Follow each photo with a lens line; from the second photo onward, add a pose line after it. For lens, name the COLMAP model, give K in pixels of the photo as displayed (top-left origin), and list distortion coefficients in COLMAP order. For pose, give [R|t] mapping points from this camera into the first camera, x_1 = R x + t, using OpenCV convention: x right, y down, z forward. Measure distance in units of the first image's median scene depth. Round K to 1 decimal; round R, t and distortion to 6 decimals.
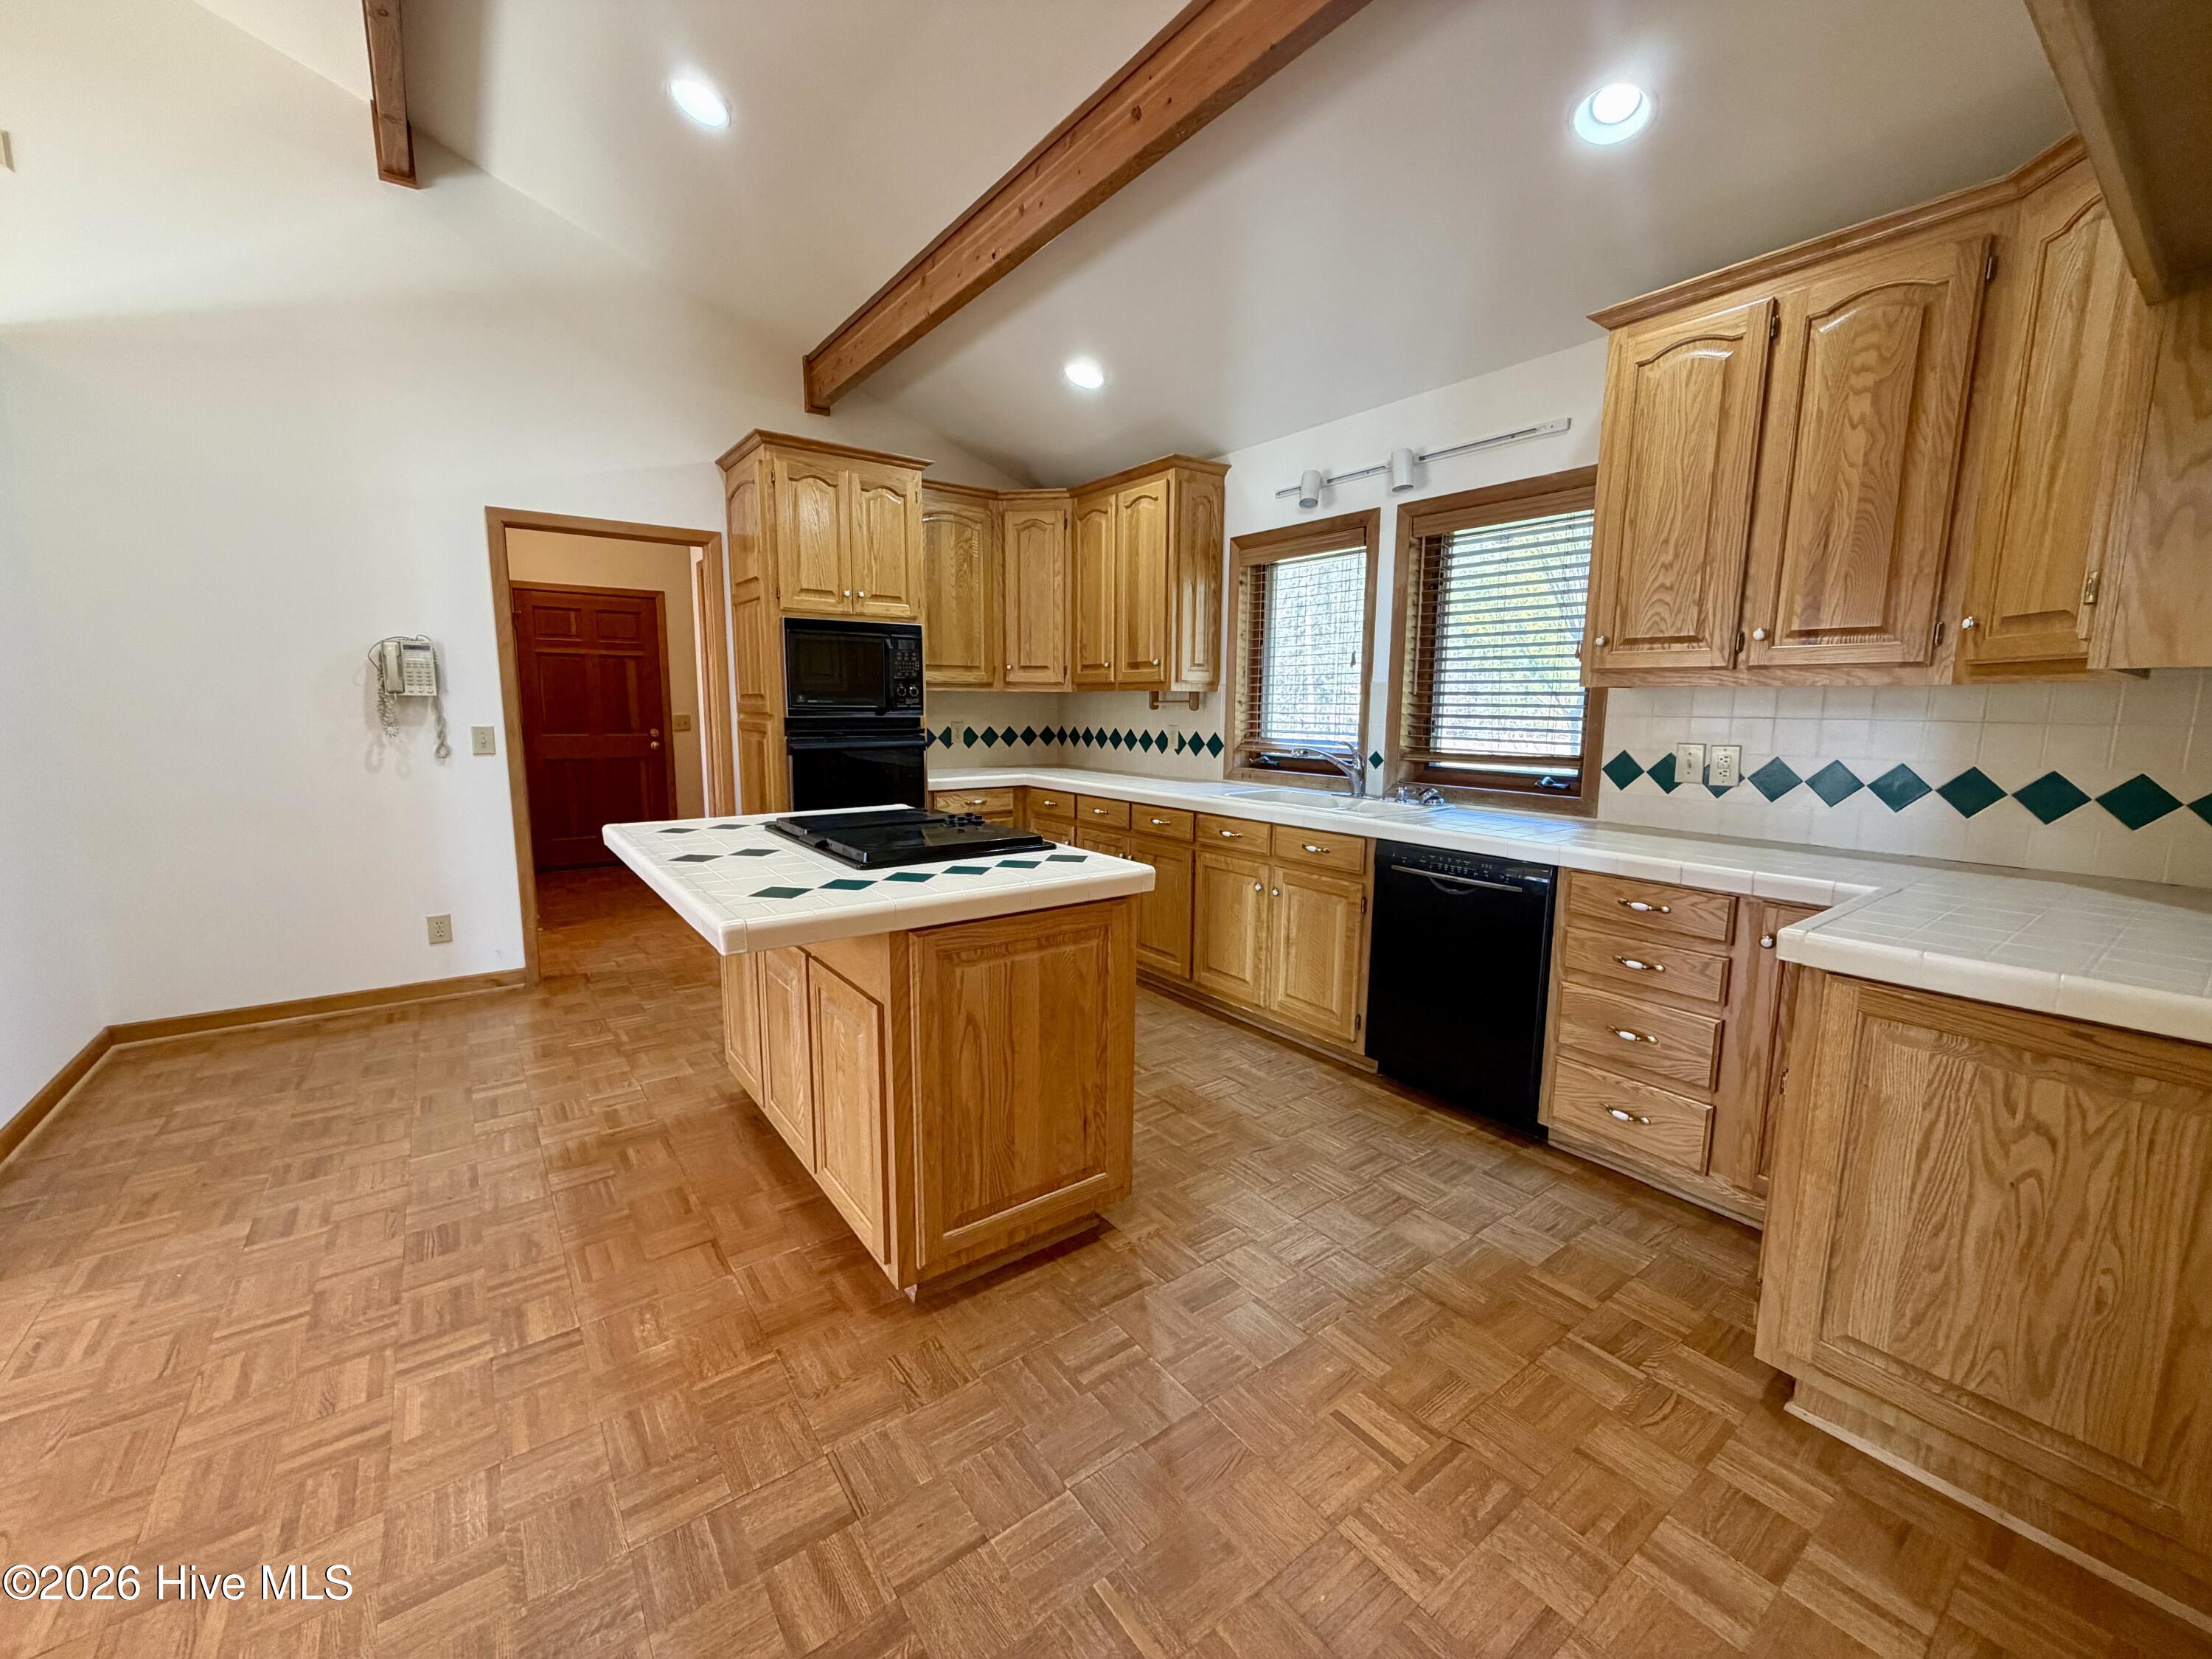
lens RADIAL K [[882.1, 0, 1099.1], [0, 882.1, 827.0], [0, 0, 1]] dist [0.001275, -0.000839]
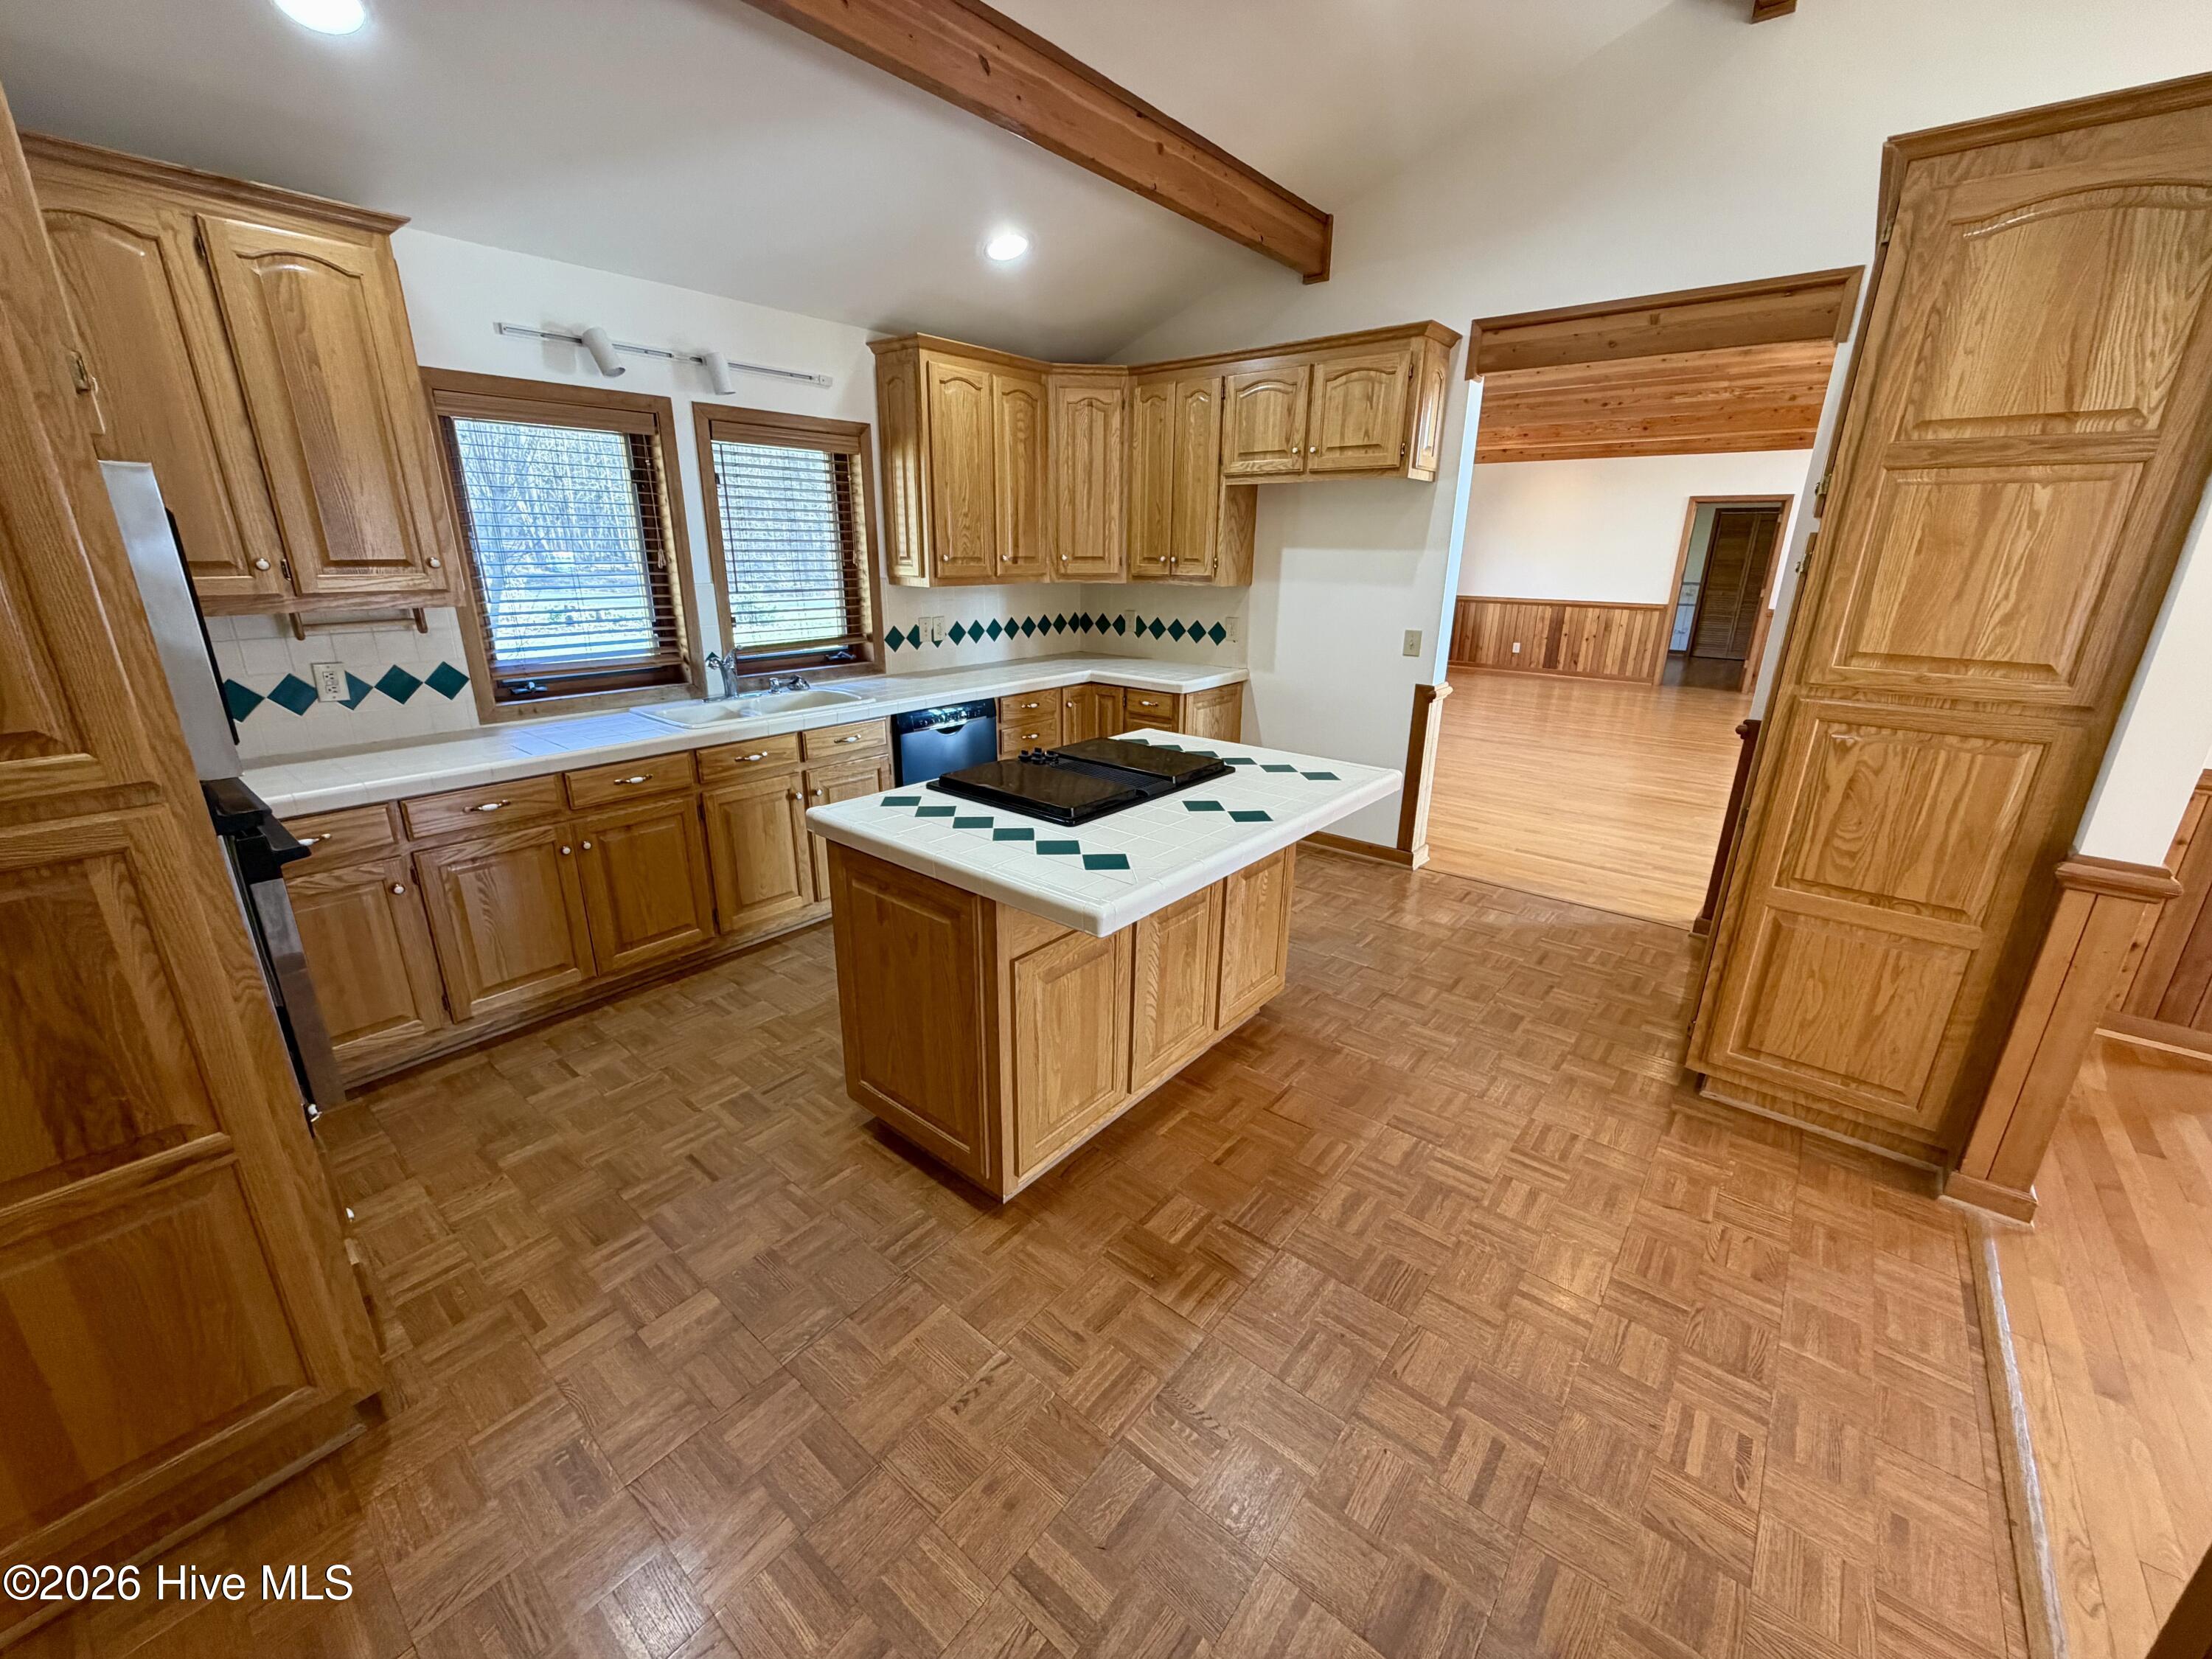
lens RADIAL K [[882.1, 0, 1099.1], [0, 882.1, 827.0], [0, 0, 1]] dist [0.001275, -0.000839]
pose [[-0.243506, -0.307072, 0.920006, -1.034372], [0.126774, 0.930344, 0.344077, -0.248544], [-0.961579, 0.200417, -0.187616, 1.032588]]
